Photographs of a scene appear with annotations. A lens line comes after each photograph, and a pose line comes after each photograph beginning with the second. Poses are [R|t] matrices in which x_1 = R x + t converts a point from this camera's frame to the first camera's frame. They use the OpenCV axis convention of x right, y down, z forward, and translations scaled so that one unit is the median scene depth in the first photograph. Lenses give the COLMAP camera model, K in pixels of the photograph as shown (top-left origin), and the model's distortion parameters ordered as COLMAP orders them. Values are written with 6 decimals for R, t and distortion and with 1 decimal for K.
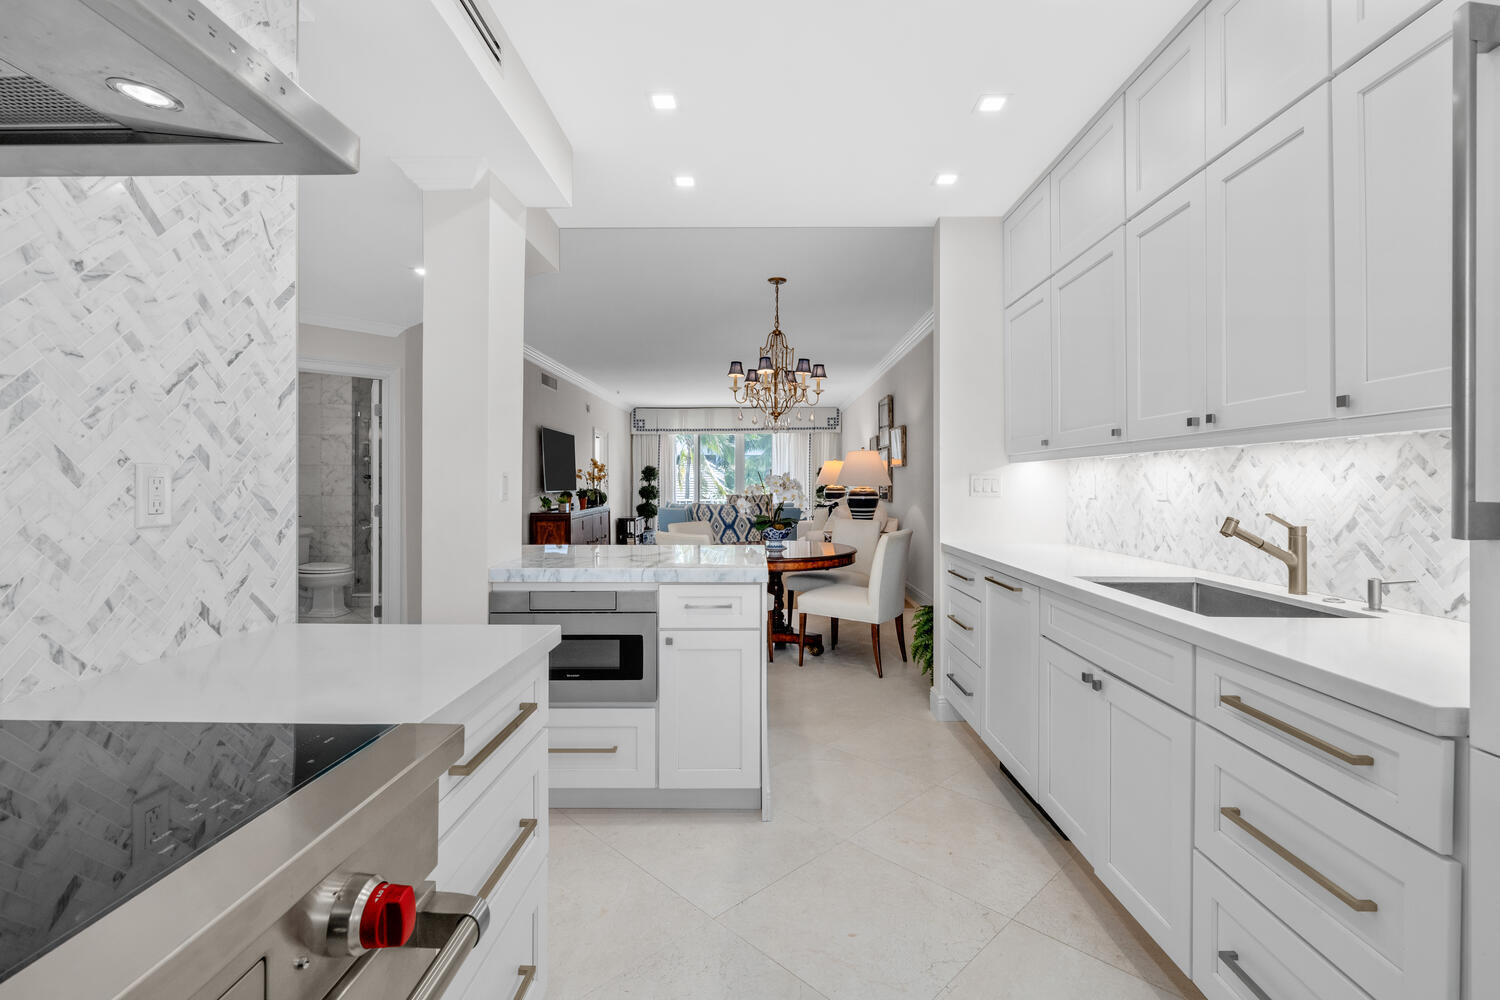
lens RADIAL K [[671.6, 0, 751.5], [0, 671.6, 480.9], [0, 0, 1]] dist [-0.000834, -0.000200]
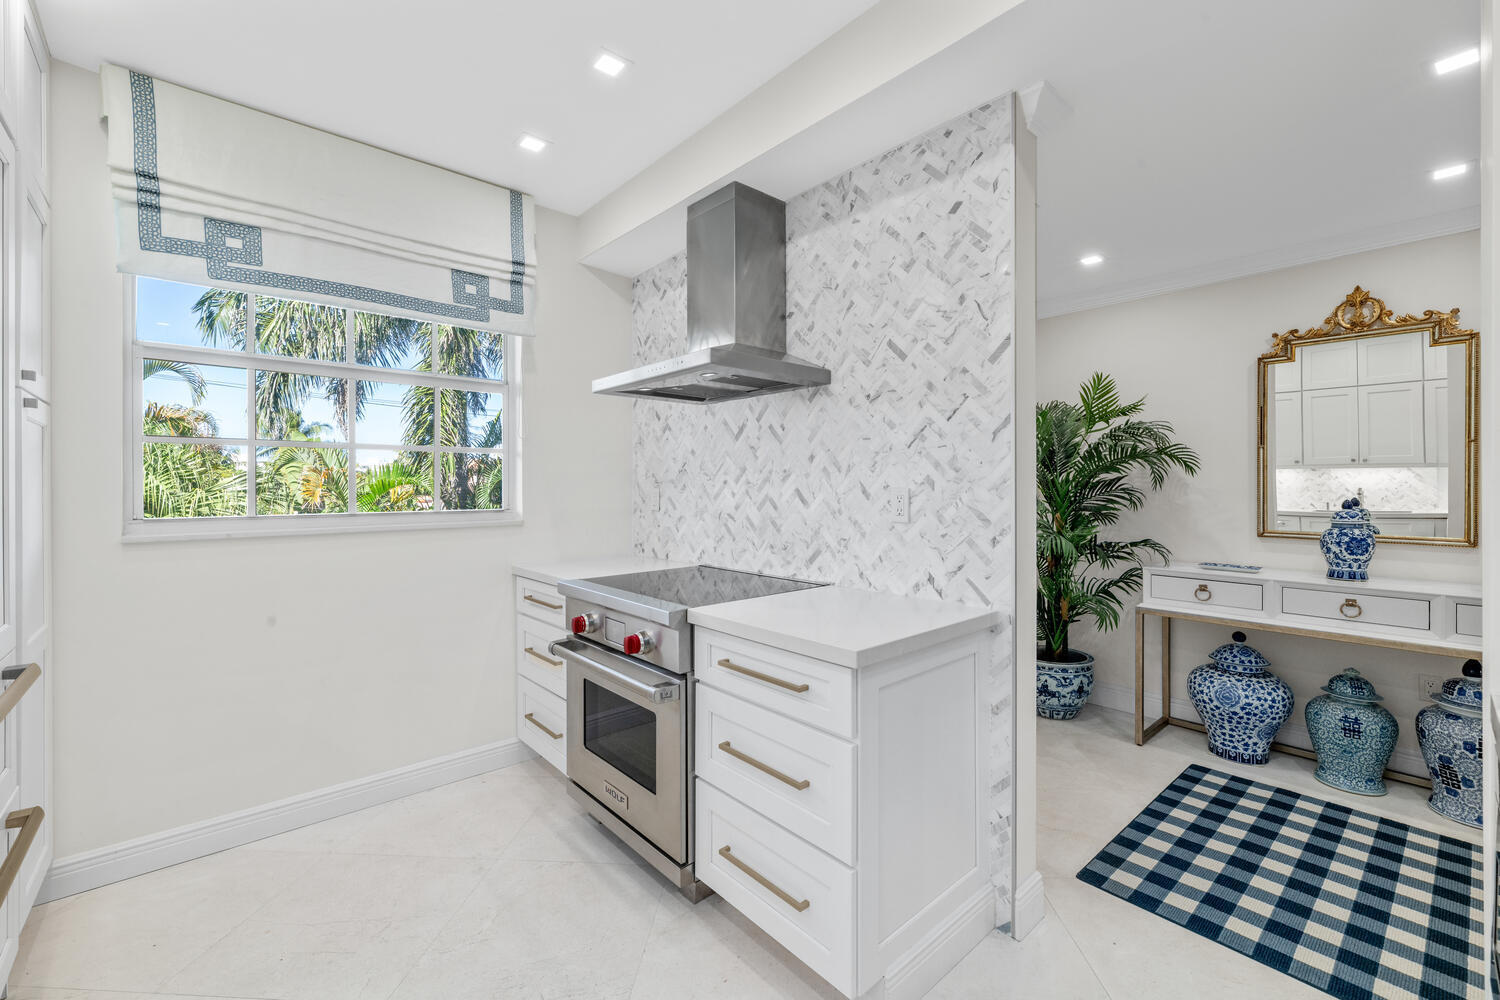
lens RADIAL K [[615.9, 0, 746.9], [0, 615.9, 486.7], [0, 0, 1]] dist [0.000471, 0.000238]
pose [[-0.735556, 0.001925, -0.677461, 0.274538], [0.006024, 0.999975, -0.003699, -0.012524], [0.677437, -0.006802, -0.735549, 0.970654]]
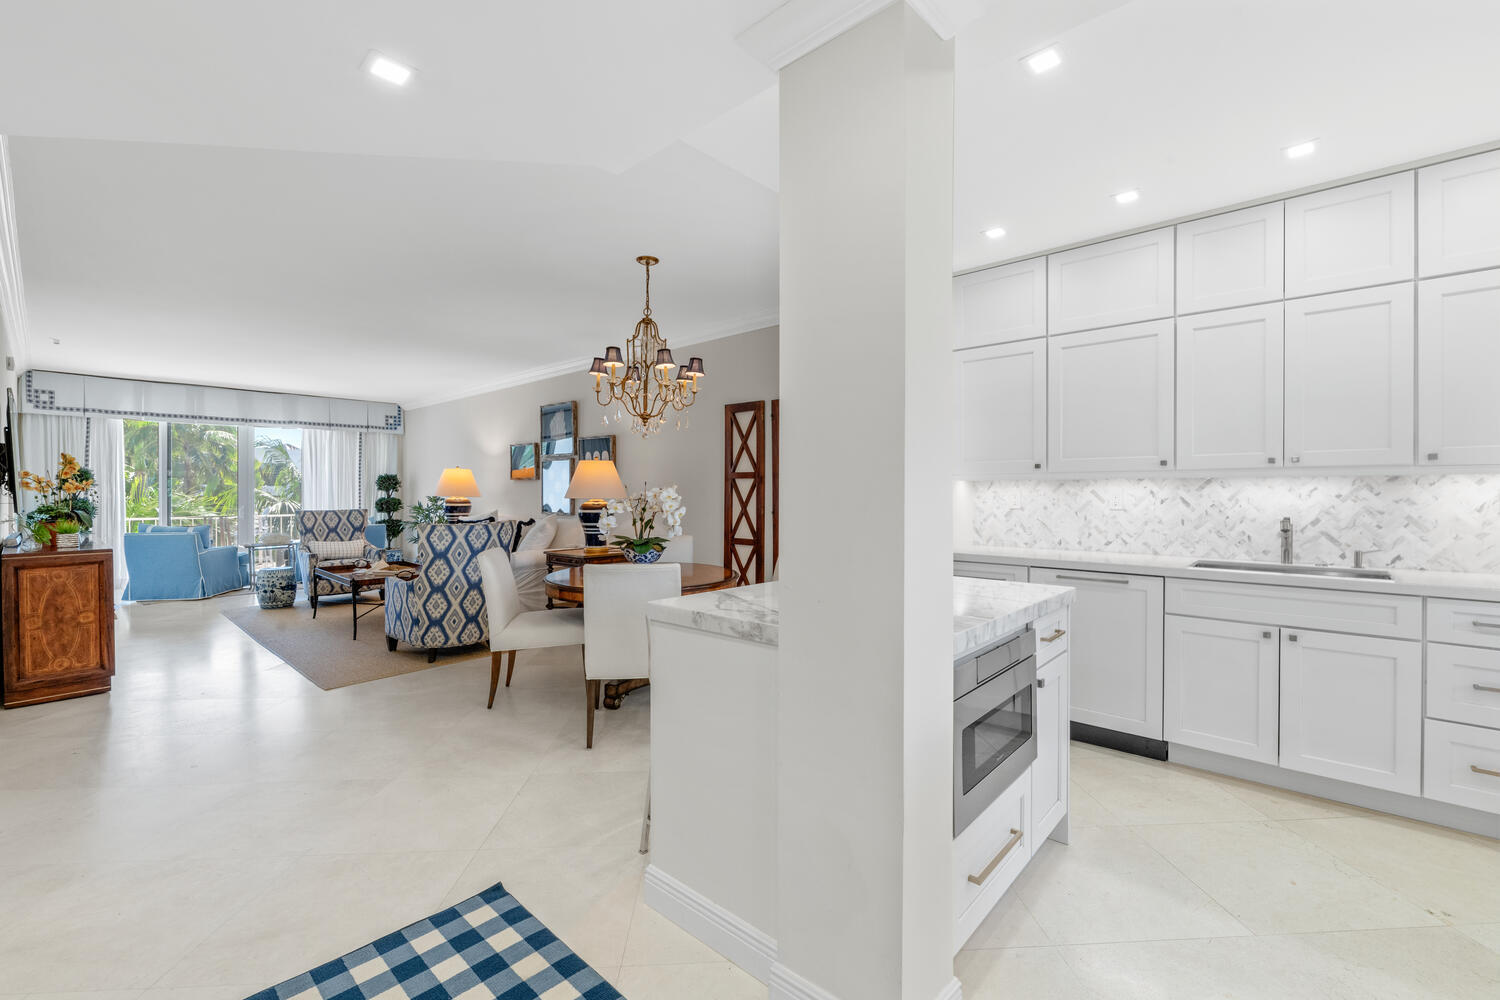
lens RADIAL K [[635.3, 0, 765.9], [0, 635.3, 492.2], [0, 0, 1]] dist [-0.000354, -0.000271]
pose [[0.656201, -0.000101, 0.754586, -0.986295], [-0.002534, 0.999994, 0.002337, -0.010322], [-0.754582, -0.003446, 0.656197, 0.733444]]
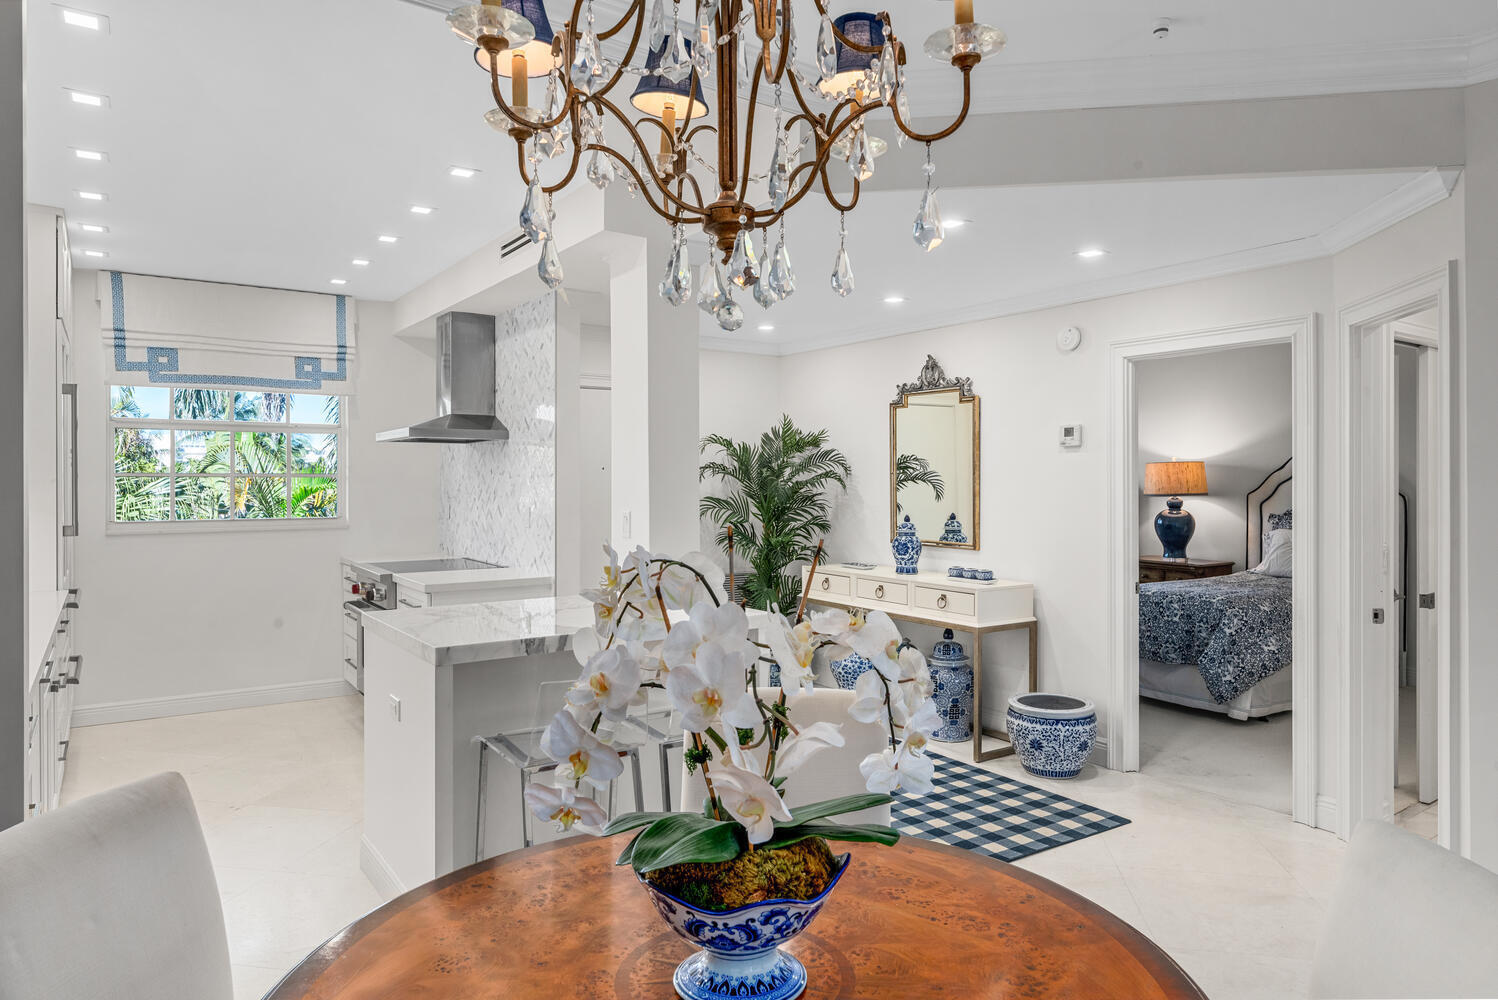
lens RADIAL K [[918.2, 0, 738.8], [0, 918.2, 485.6], [0, 0, 1]] dist [-0.001269, 0.001725]
pose [[-0.816413, 0.001742, -0.577466, 0.363744], [0.002322, 0.999997, -0.000266, -0.058743], [0.577464, -0.001558, -0.816415, 2.467107]]
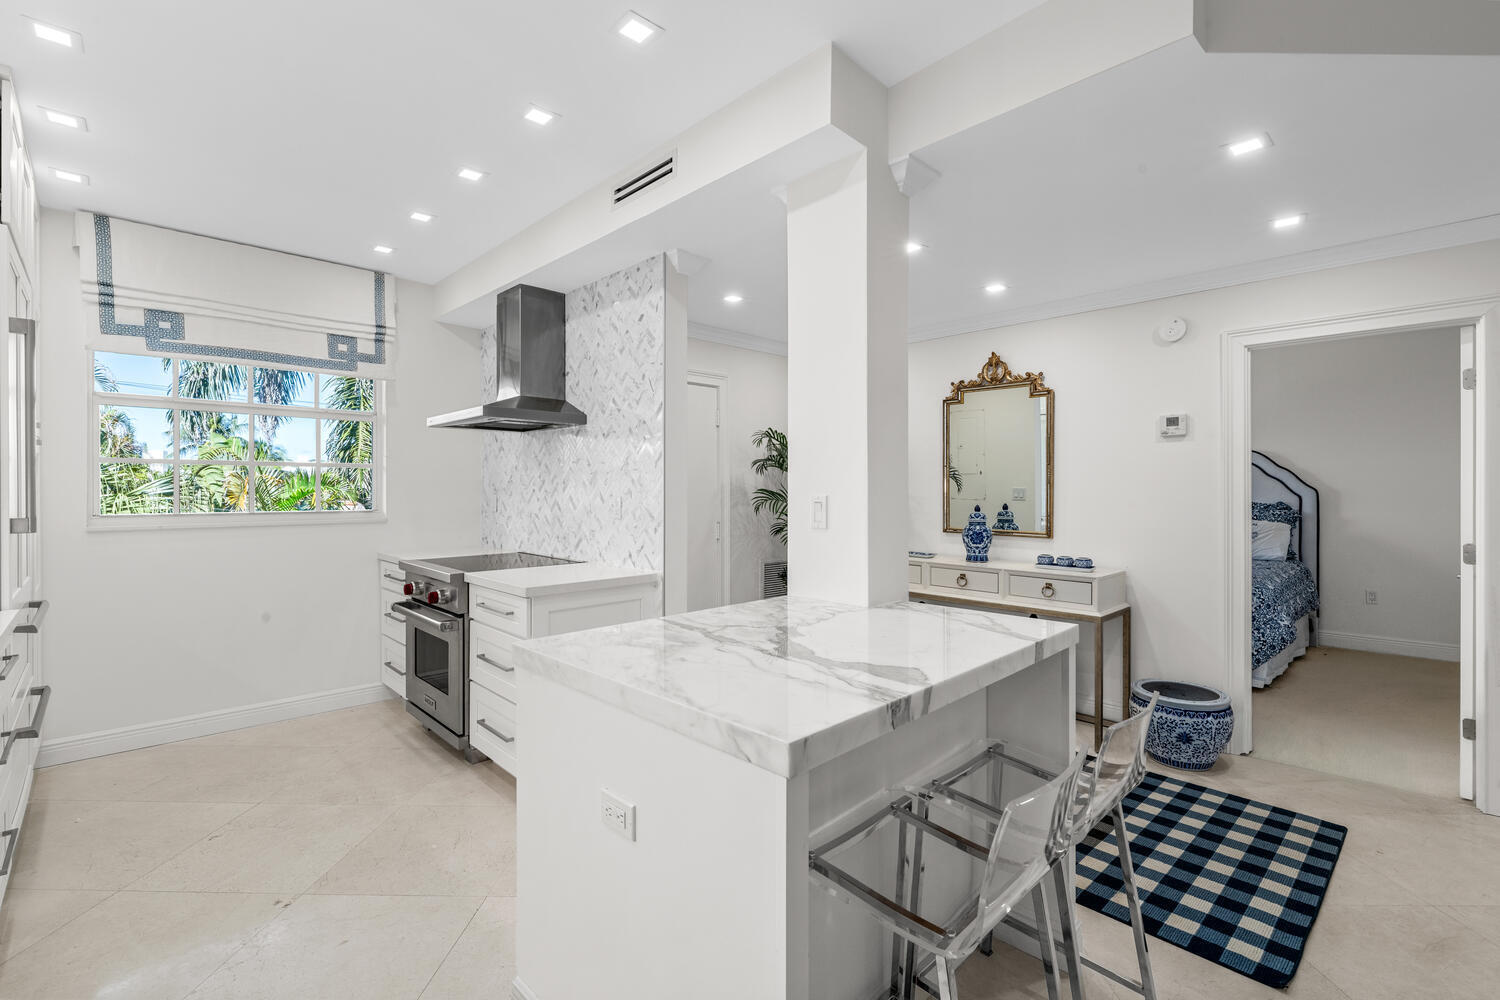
lens RADIAL K [[658.0, 0, 740.3], [0, 658.0, 492.6], [0, 0, 1]] dist [-0.000891, -0.000495]
pose [[-0.708374, 0.001843, -0.705835, 0.333520], [0.001626, 0.999998, 0.000980, -0.020959], [0.705835, -0.000453, -0.708376, 1.636855]]
